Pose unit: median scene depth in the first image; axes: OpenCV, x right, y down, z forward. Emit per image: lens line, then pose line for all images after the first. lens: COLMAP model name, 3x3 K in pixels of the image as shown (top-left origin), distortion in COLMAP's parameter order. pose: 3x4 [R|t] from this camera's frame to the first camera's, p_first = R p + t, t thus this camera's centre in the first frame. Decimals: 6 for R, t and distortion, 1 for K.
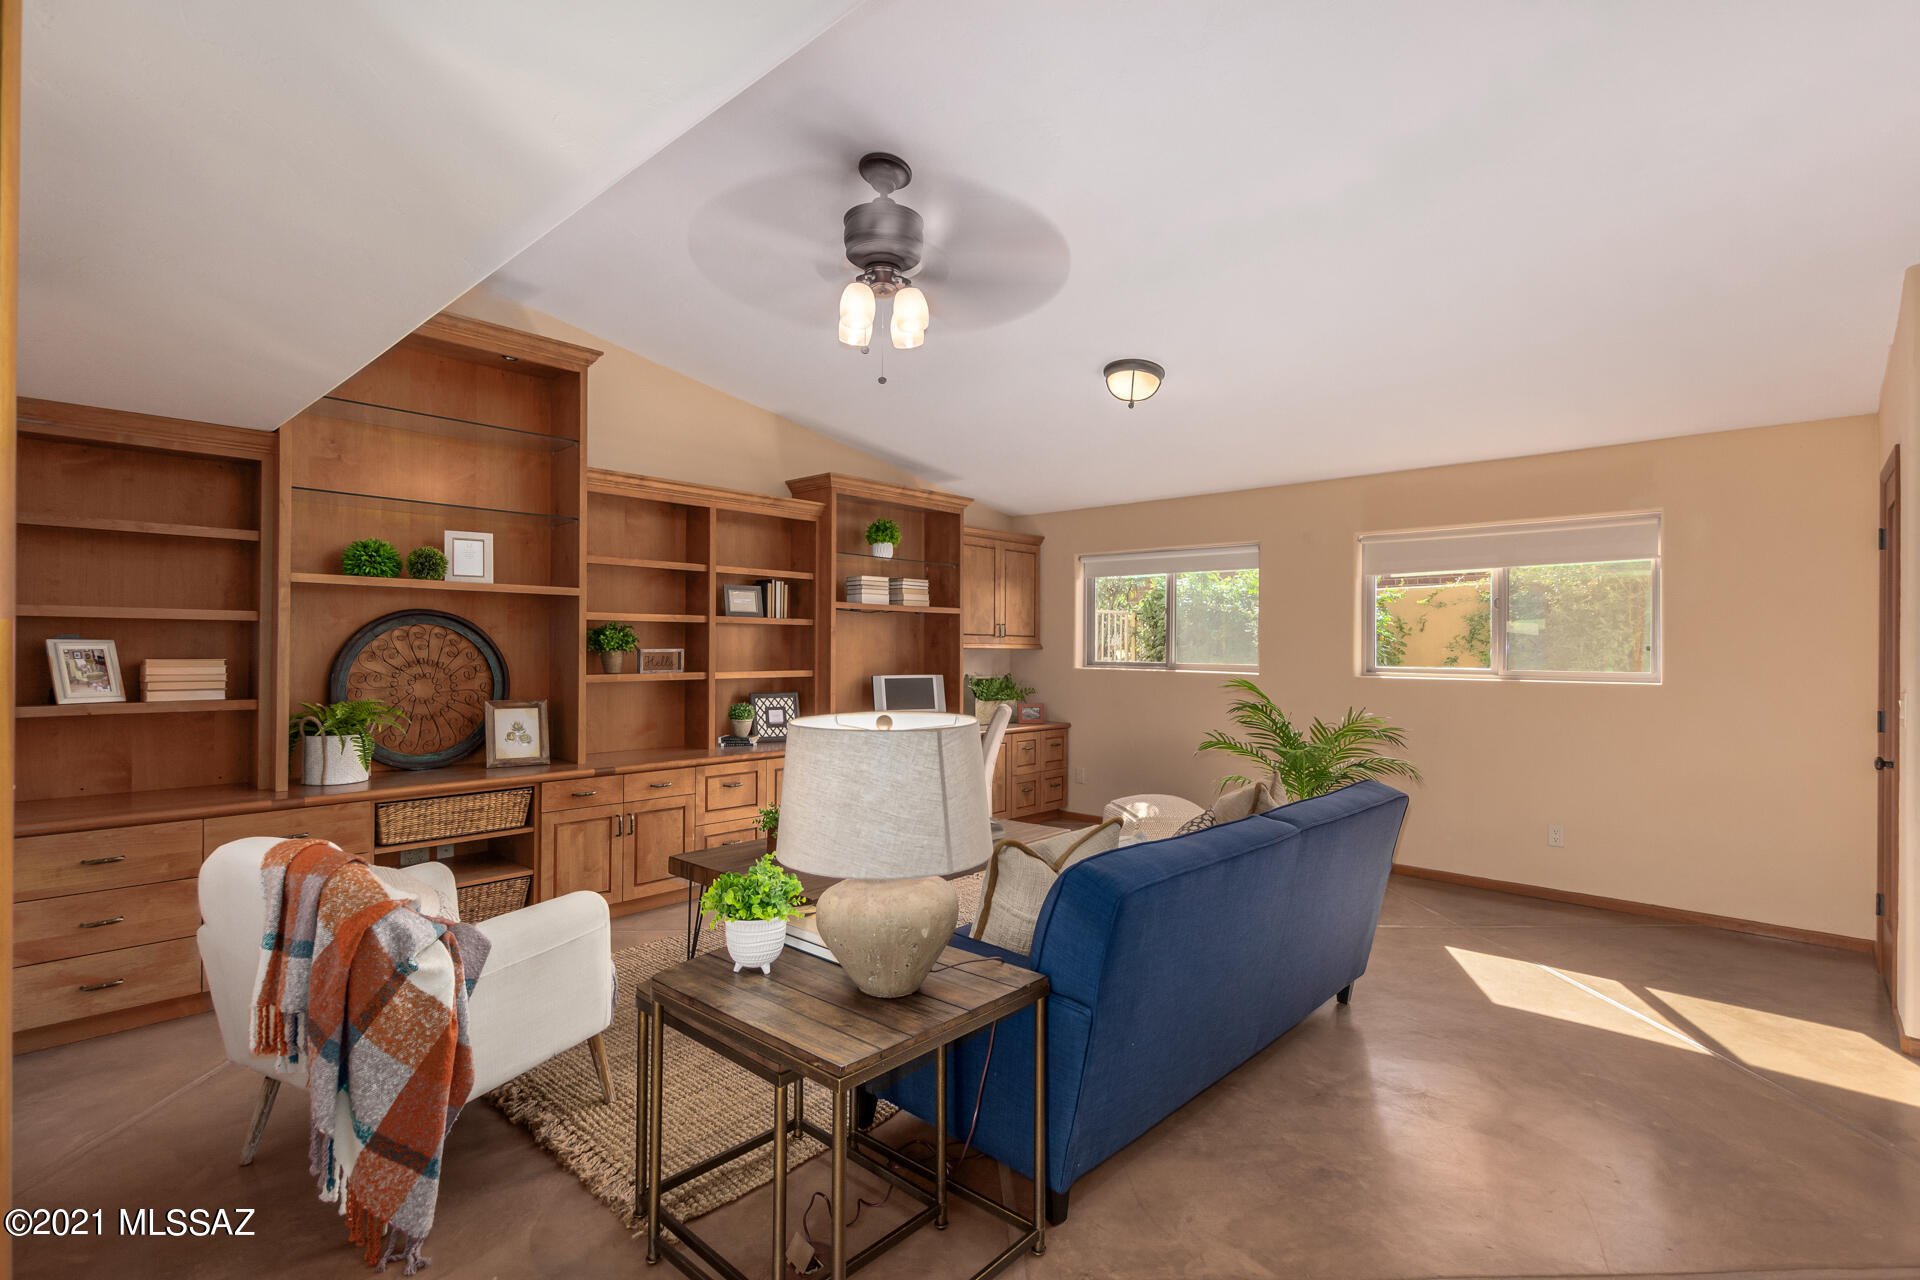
lens RADIAL K [[935.5, 0, 960.0], [0, 935.5, 640.0], [0, 0, 1]] dist [0.000395, 0.000001]
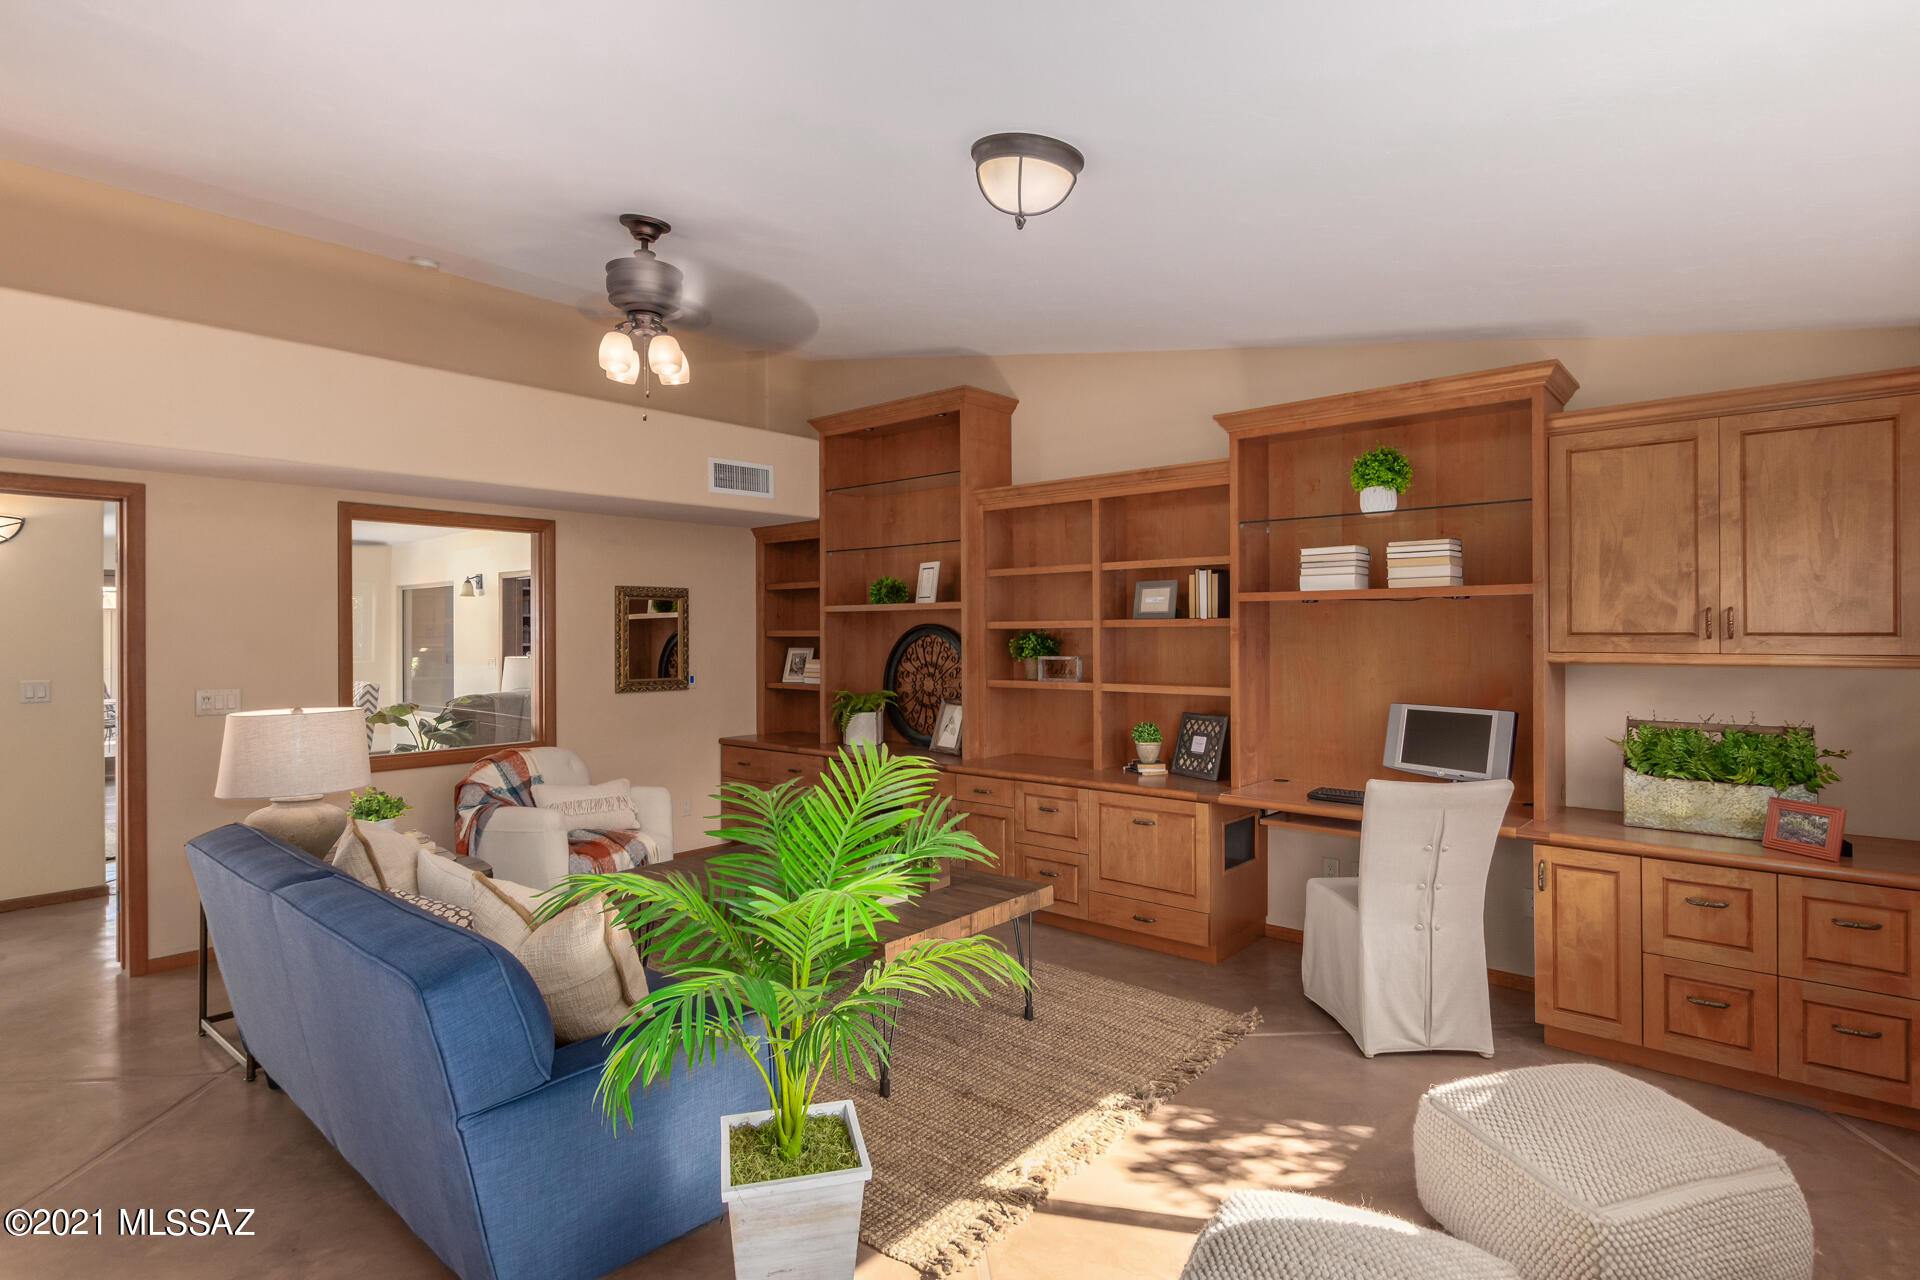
lens RADIAL K [[985.9, 0, 960.0], [0, 985.9, 640.0], [0, 0, 1]] dist [-0.002098, -0.000272]
pose [[0.015907, 0.005515, -0.999858, 0.617347], [0.019042, 0.999802, 0.005818, -0.013775], [0.999692, -0.019132, 0.015799, 0.785449]]
